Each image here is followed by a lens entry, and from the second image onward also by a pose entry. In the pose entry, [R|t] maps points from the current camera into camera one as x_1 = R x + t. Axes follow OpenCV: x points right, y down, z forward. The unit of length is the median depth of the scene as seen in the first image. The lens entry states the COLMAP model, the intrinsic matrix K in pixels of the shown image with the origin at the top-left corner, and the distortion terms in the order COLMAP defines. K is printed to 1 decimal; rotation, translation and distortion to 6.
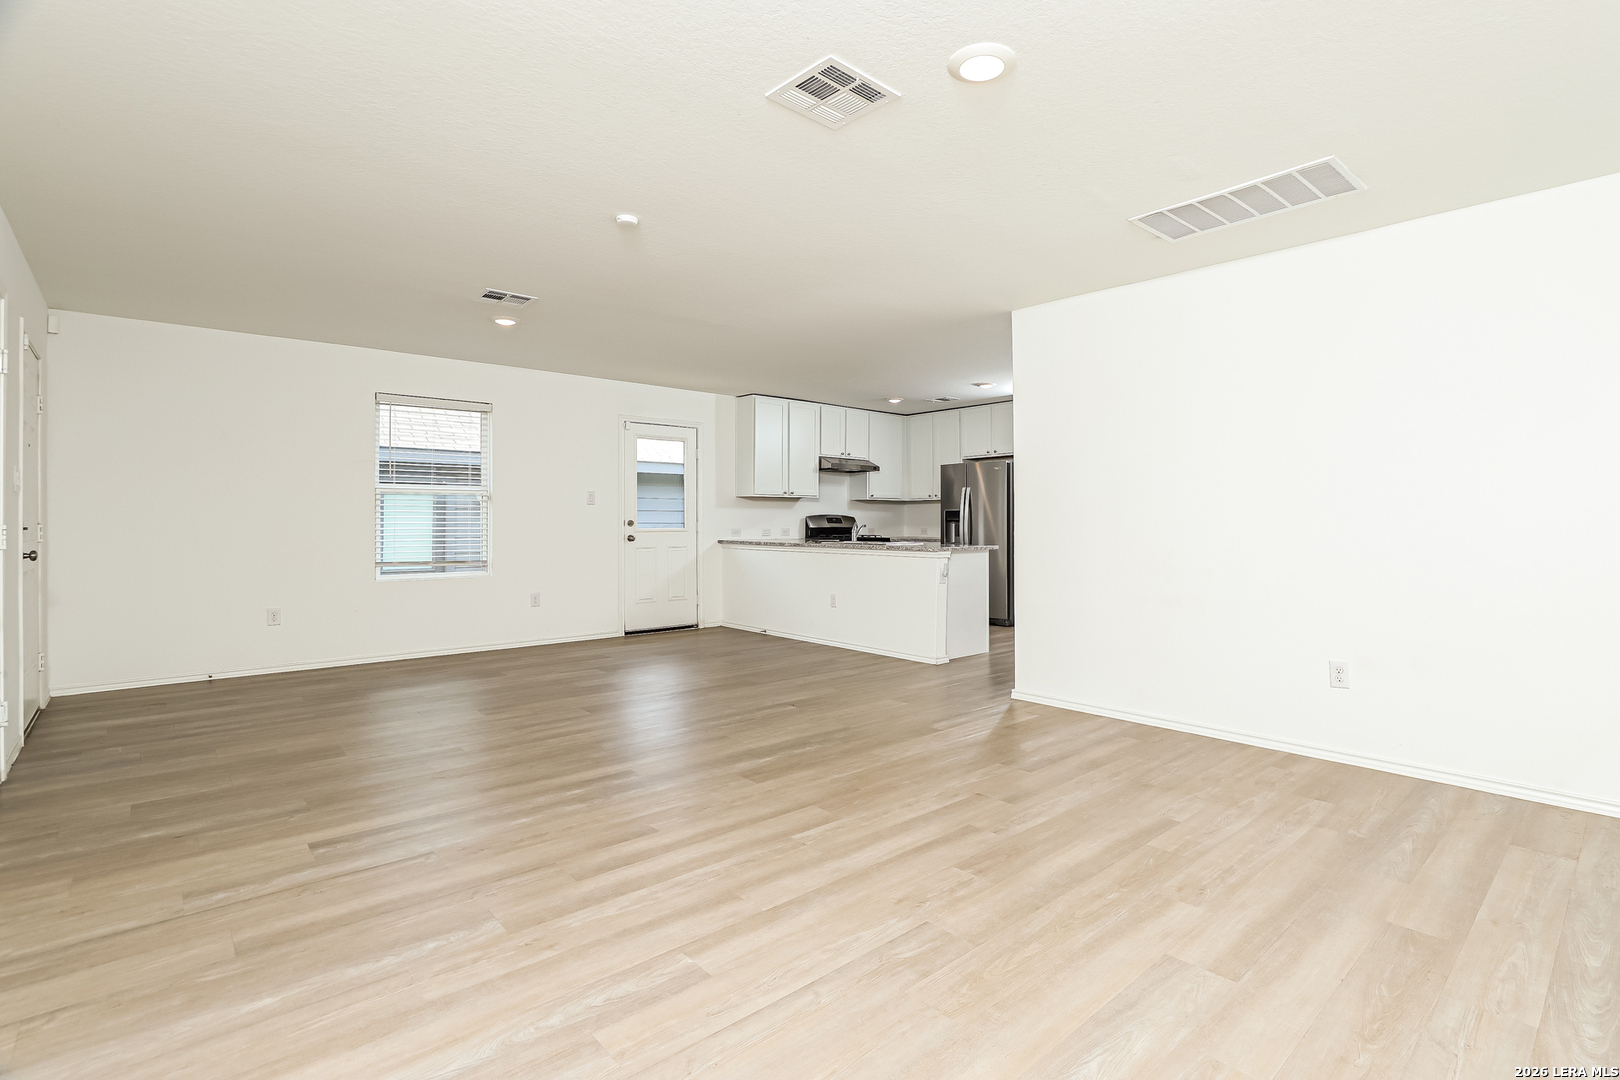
lens RADIAL K [[777.4, 0, 804.0], [0, 777.4, 533.3], [0, 0, 1]] dist [-0.029836, 0.000486]
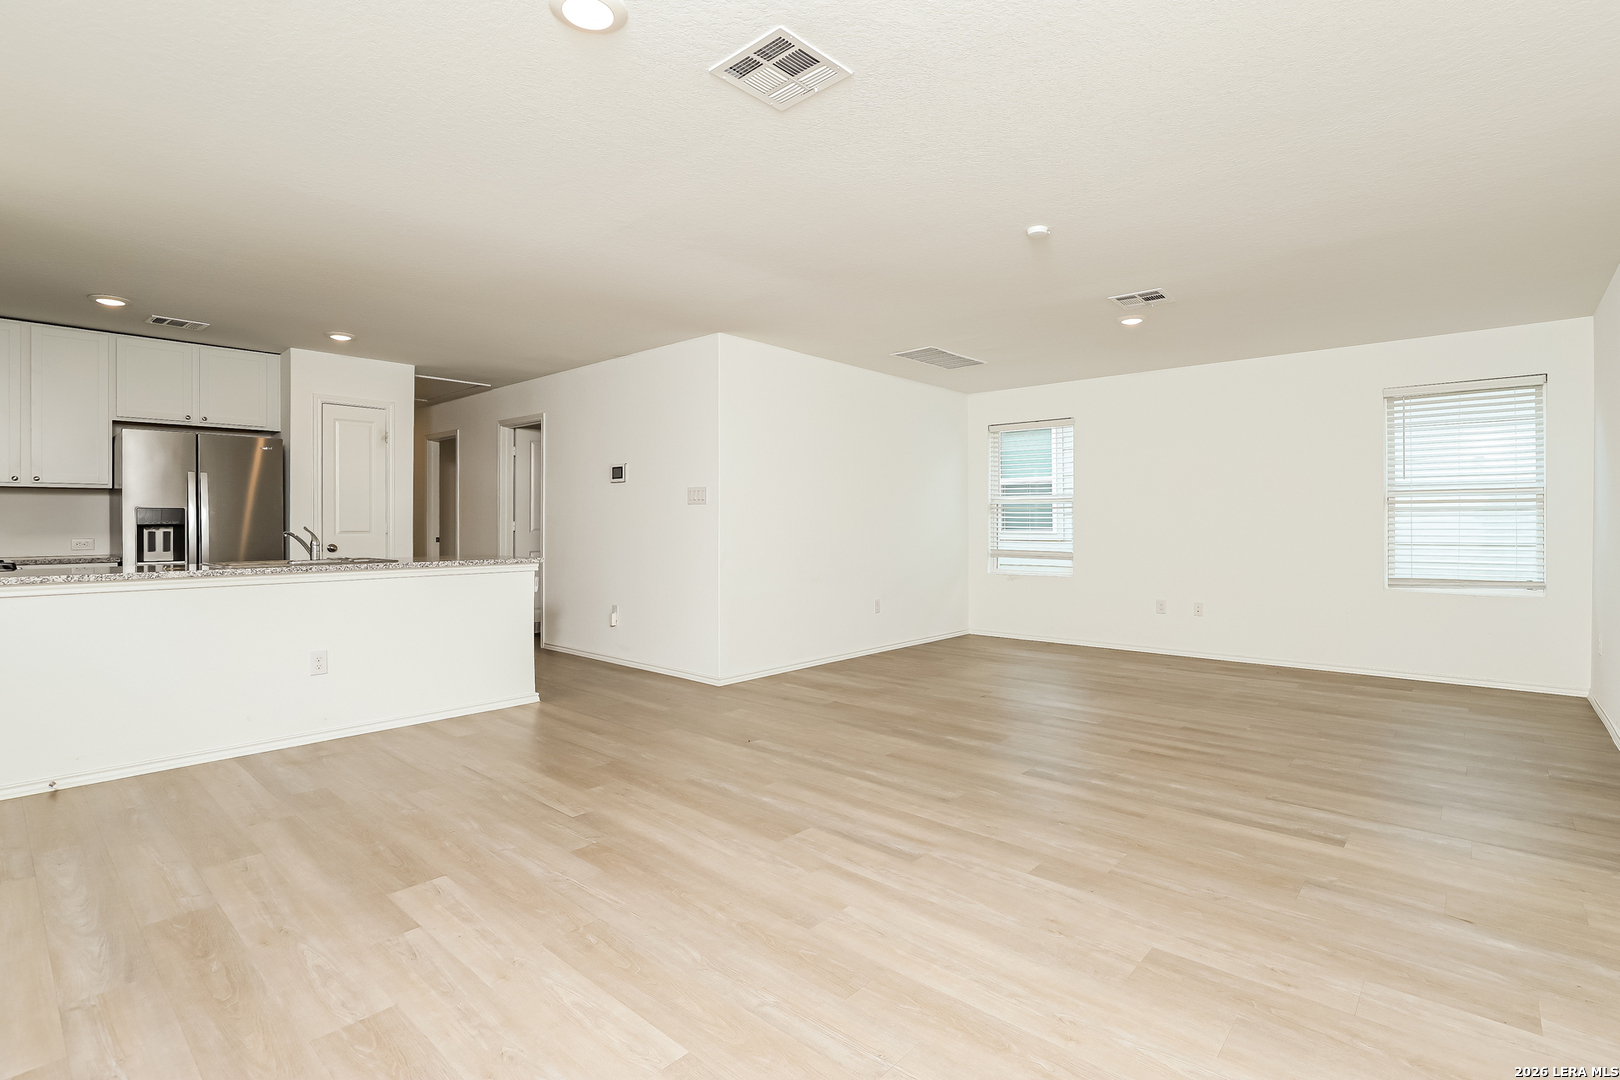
lens RADIAL K [[777.4, 0, 804.0], [0, 777.4, 533.3], [0, 0, 1]] dist [-0.029836, 0.000486]
pose [[-0.138034, -0.006098, 0.990409, -1.405972], [0.010312, 0.999918, 0.007593, -0.027151], [-0.990374, 0.011261, -0.137959, 1.670529]]
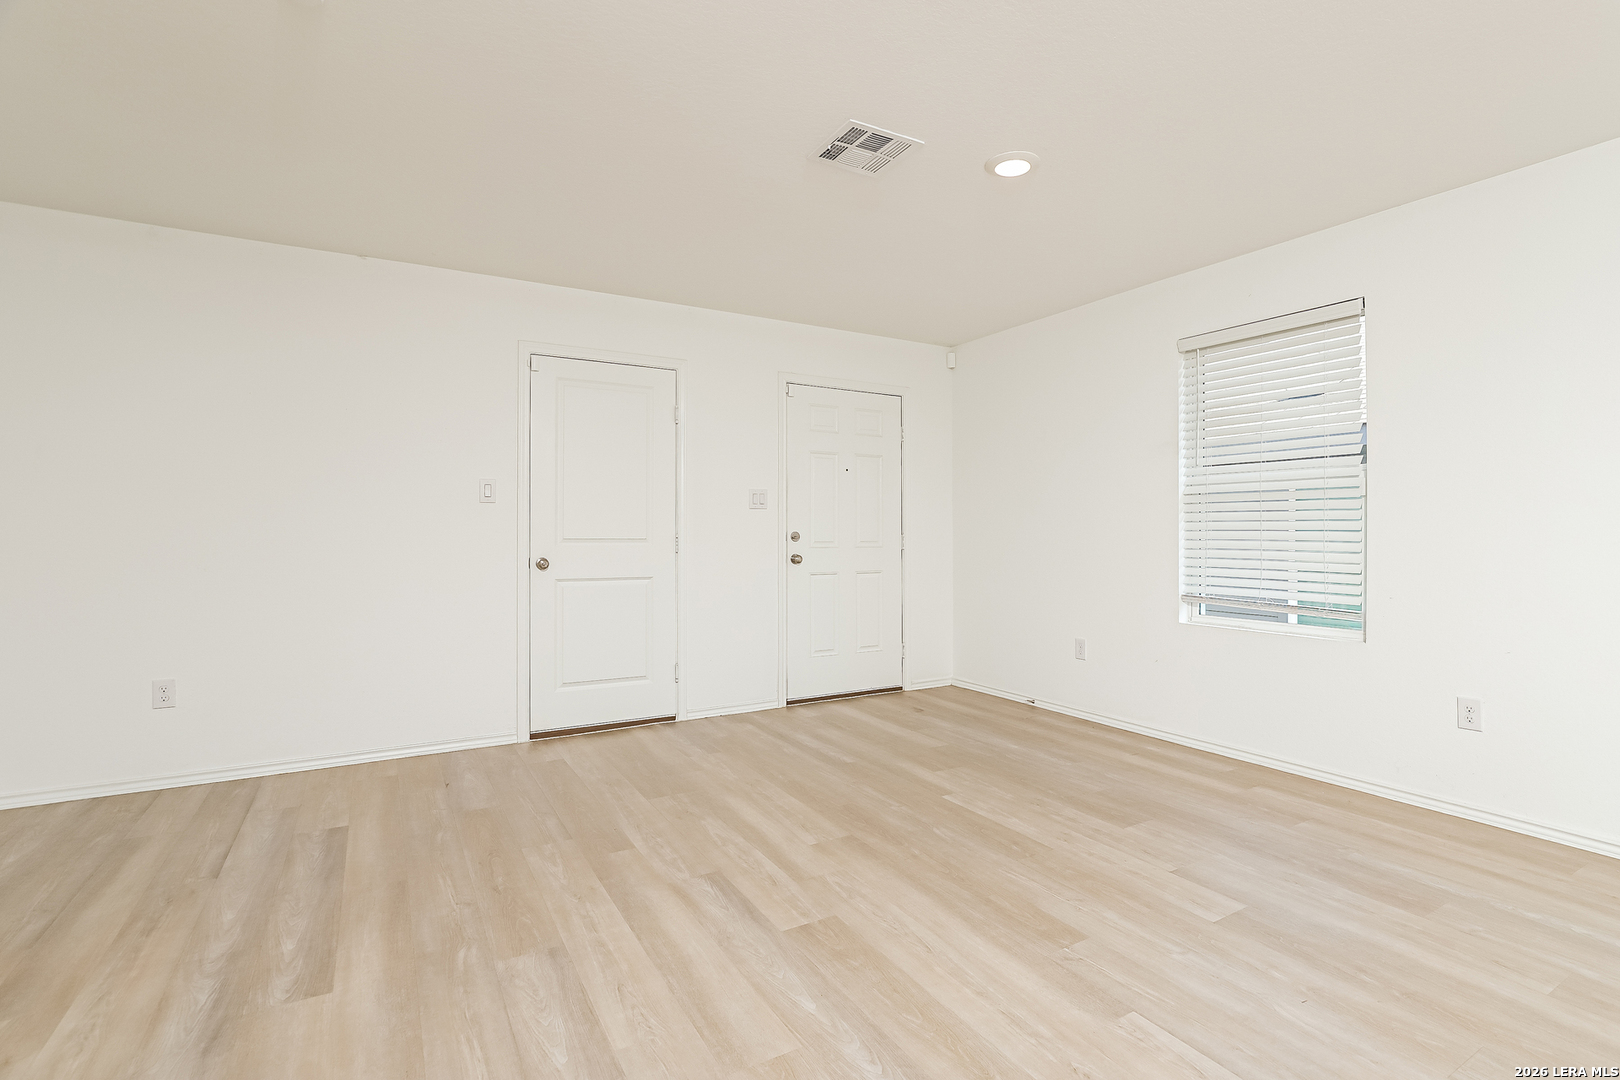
lens RADIAL K [[742.0, 0, 810.0], [0, 742.0, 540.0], [0, 0, 1]] dist [0.000500, 0.000506]
pose [[-0.180263, 0.018411, -0.983446, 0.272400], [-0.007337, 0.999772, 0.020062, -0.039896], [0.983591, 0.010832, -0.180086, 1.683414]]
